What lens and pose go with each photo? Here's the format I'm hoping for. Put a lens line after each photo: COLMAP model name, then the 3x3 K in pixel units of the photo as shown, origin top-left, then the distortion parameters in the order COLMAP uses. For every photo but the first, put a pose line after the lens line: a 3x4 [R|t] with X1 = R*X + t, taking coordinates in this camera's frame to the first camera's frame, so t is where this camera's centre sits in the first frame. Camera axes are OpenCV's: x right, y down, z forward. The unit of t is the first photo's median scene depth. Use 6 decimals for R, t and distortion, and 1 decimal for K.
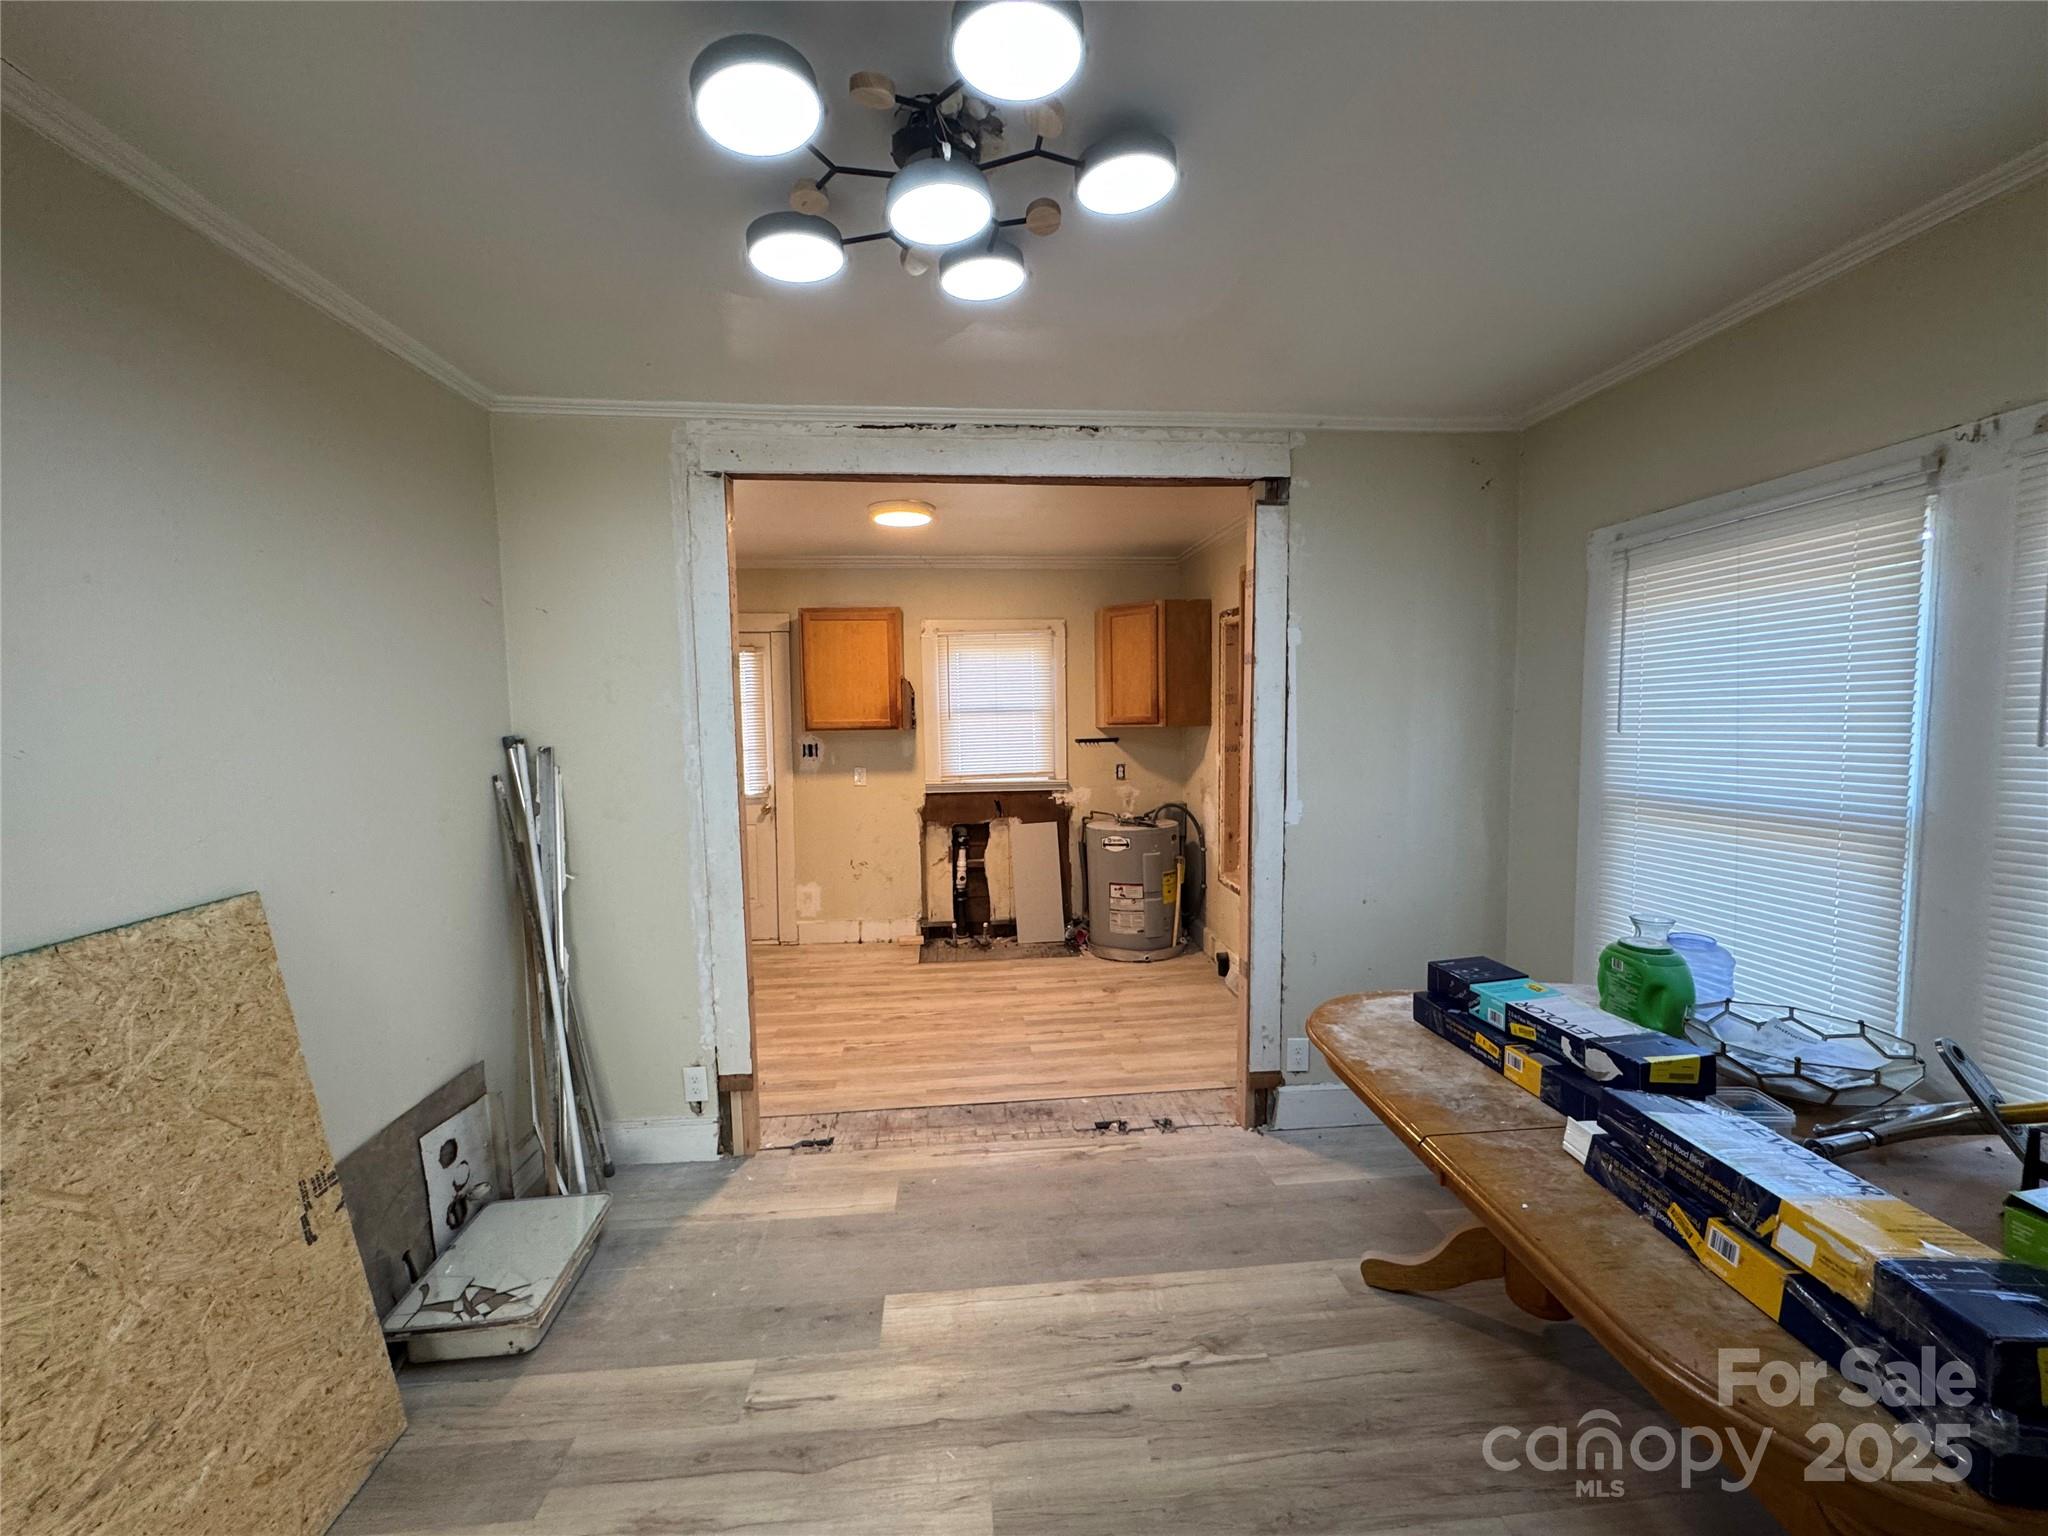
lens RADIAL K [[815.3, 0, 1020.8], [0, 815.3, 766.9], [0, 0, 1]] dist [-0.002391, 0.000133]
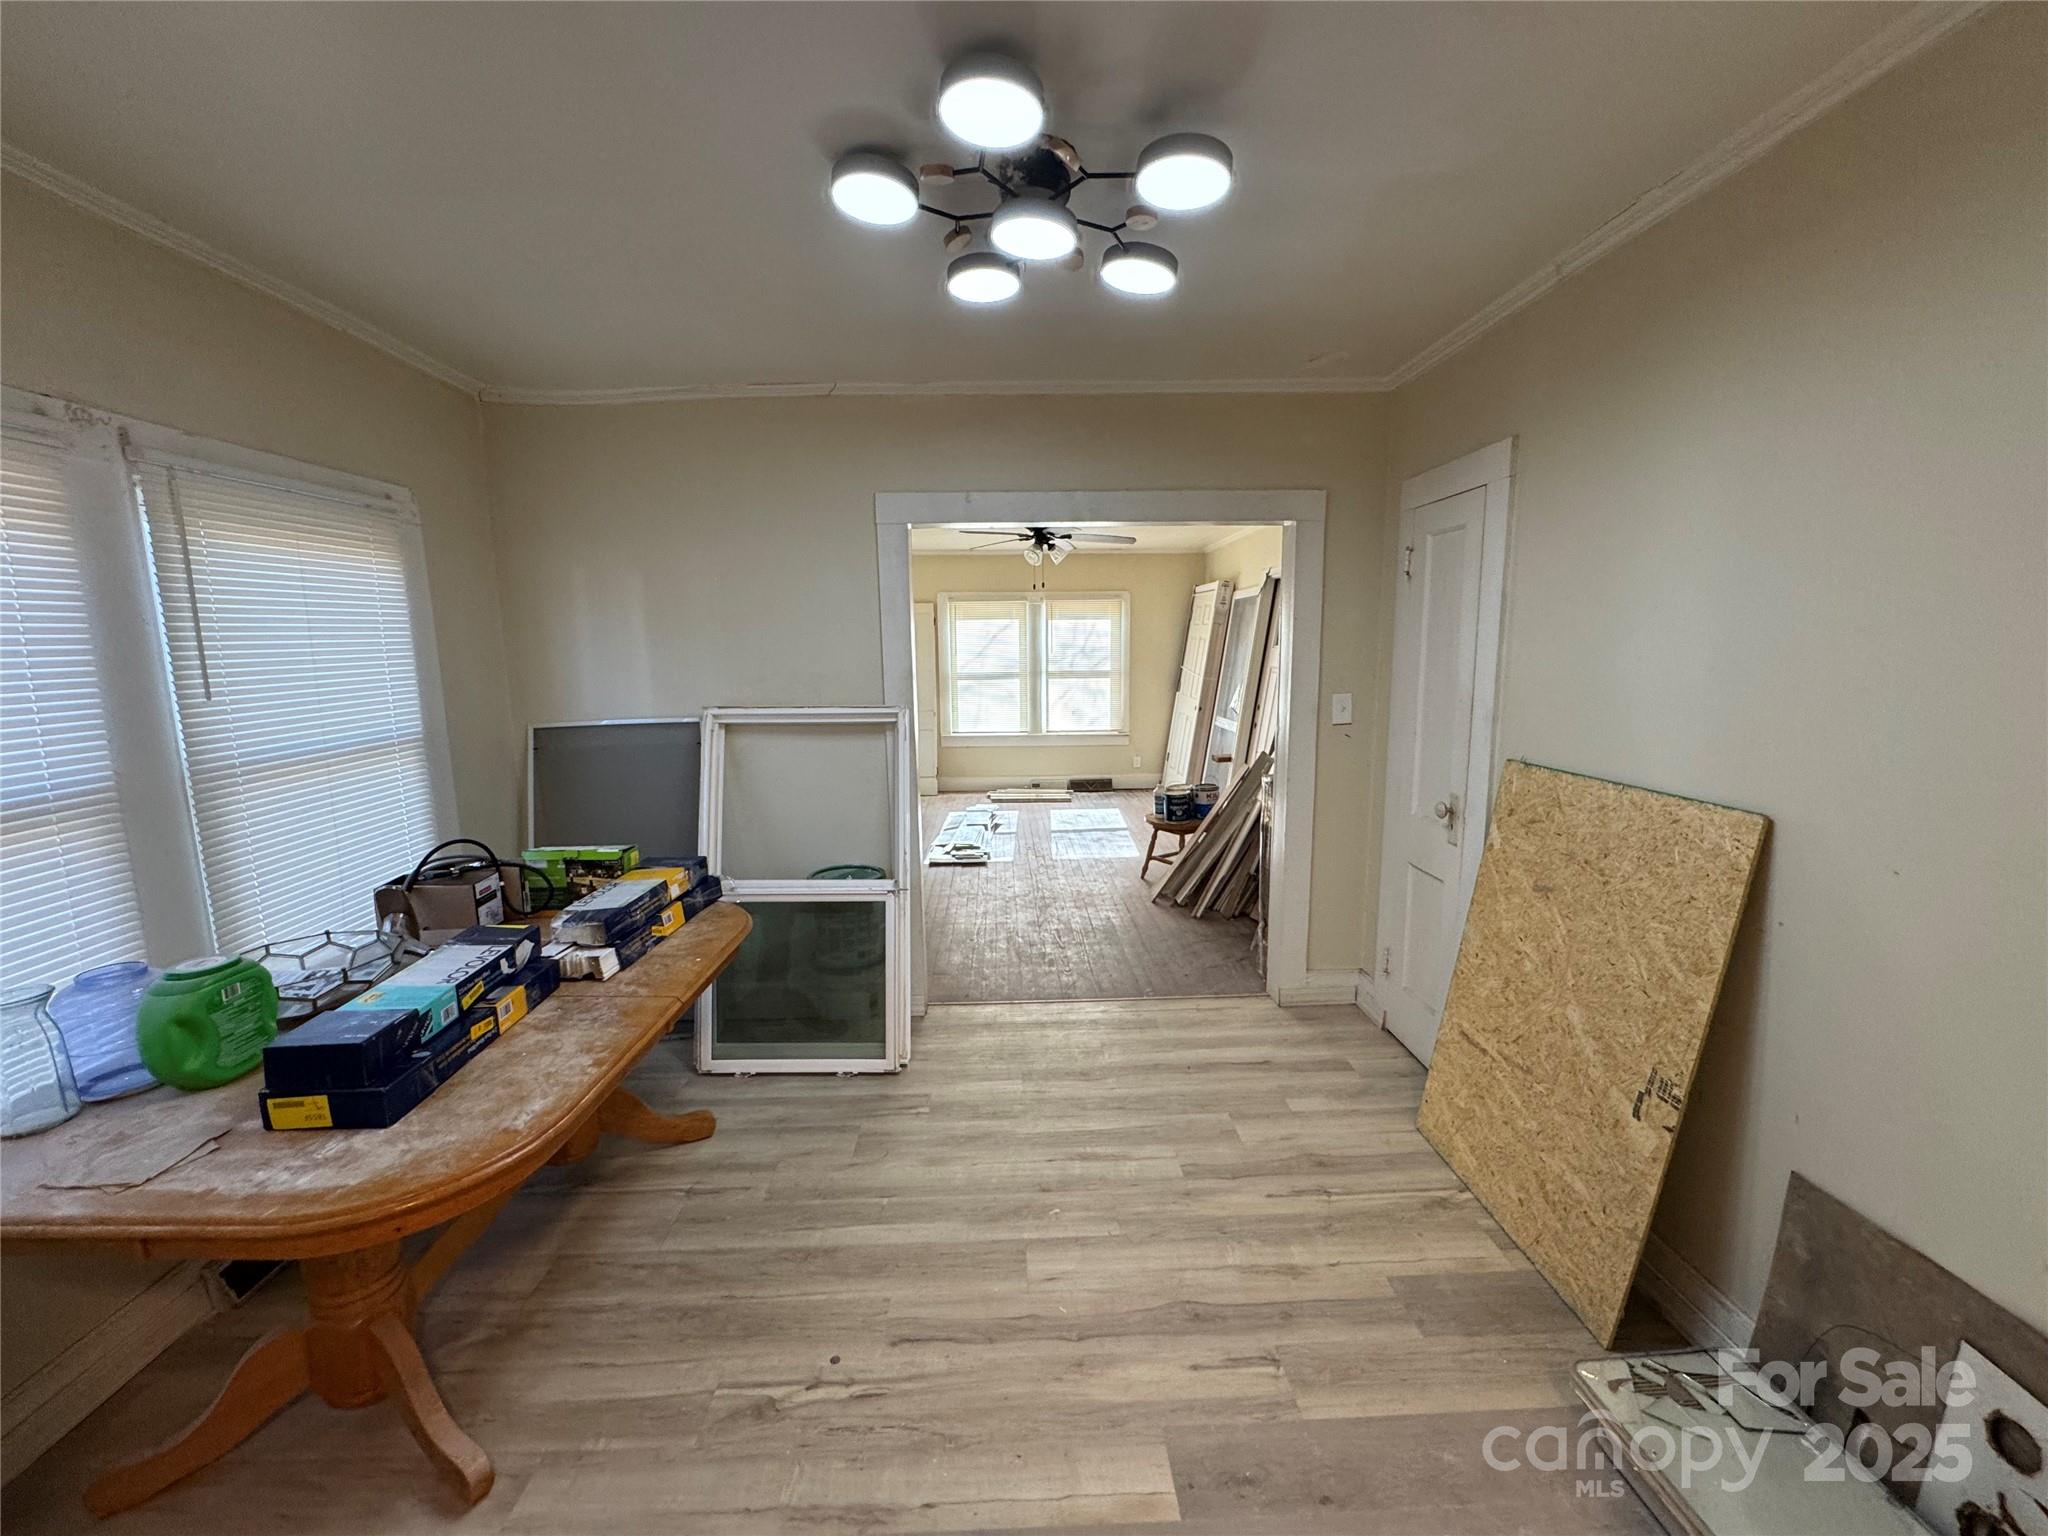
lens RADIAL K [[815.3, 0, 1022.0], [0, 815.3, 769.7], [0, 0, 1]] dist [-0.002391, 0.000133]
pose [[-0.998129, 0.019830, 0.057836, -0.037108], [0.032012, 0.975421, 0.218011, -0.046952], [-0.052091, 0.219455, -0.974231, 0.661392]]
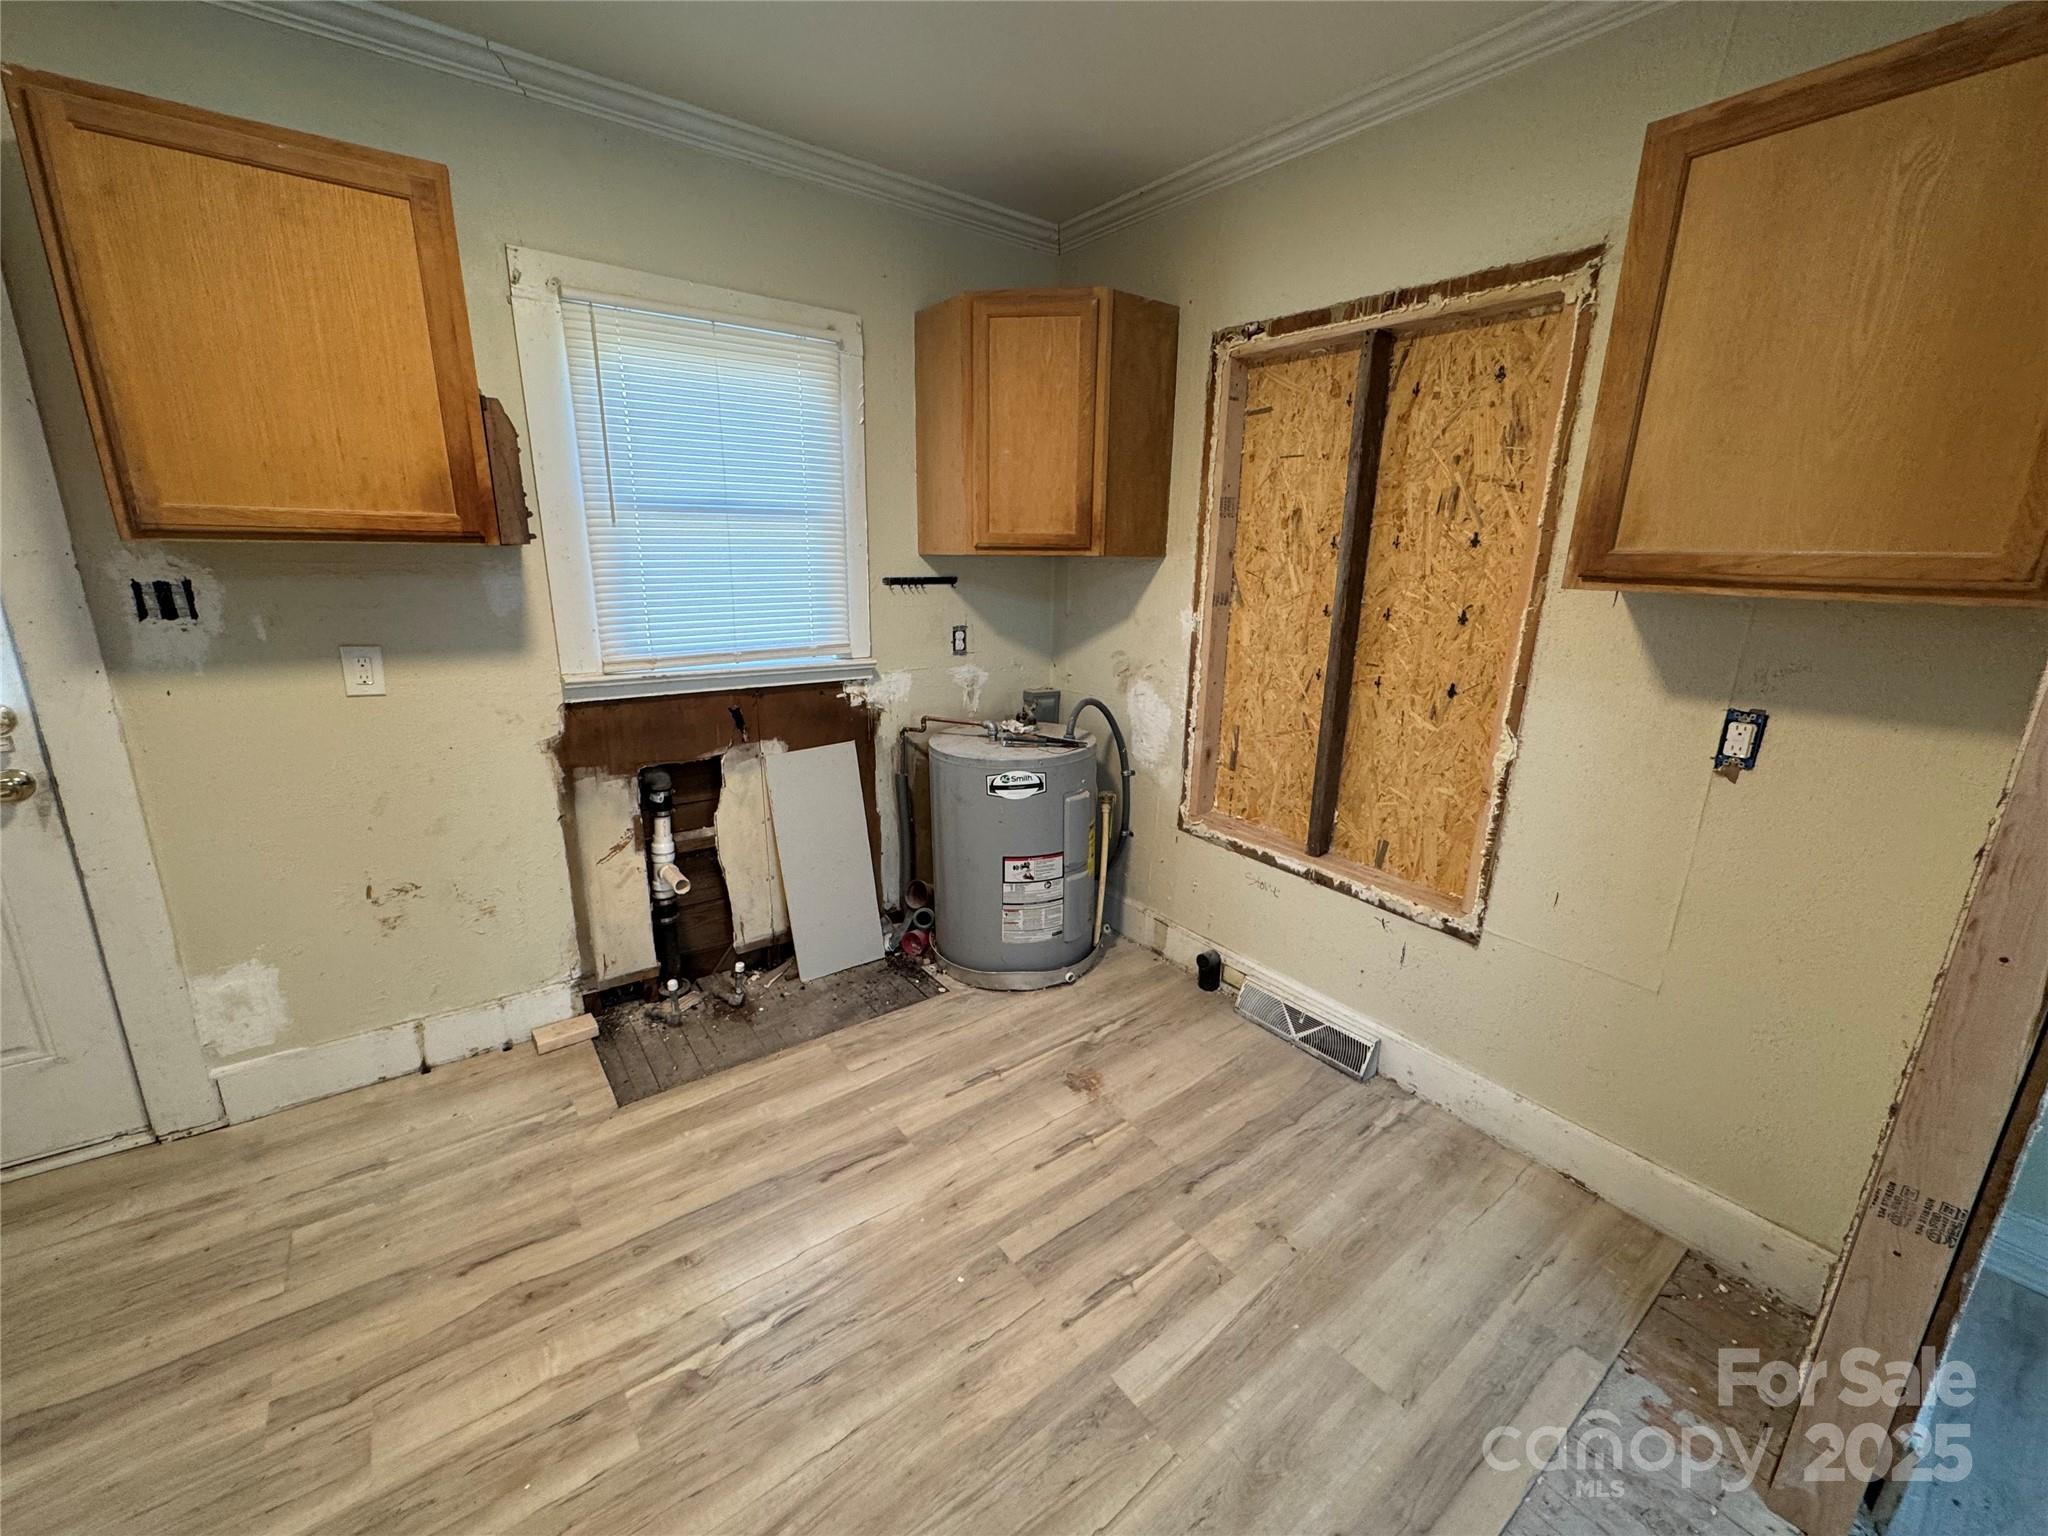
lens RADIAL K [[815.3, 0, 1023.8], [0, 815.3, 765.6], [0, 0, 1]] dist [-0.002391, 0.000133]
pose [[0.850238, -0.103246, 0.516173, -0.147328], [0.003122, 0.981549, 0.191188, -0.017496], [-0.526389, -0.160943, 0.834873, 0.561131]]
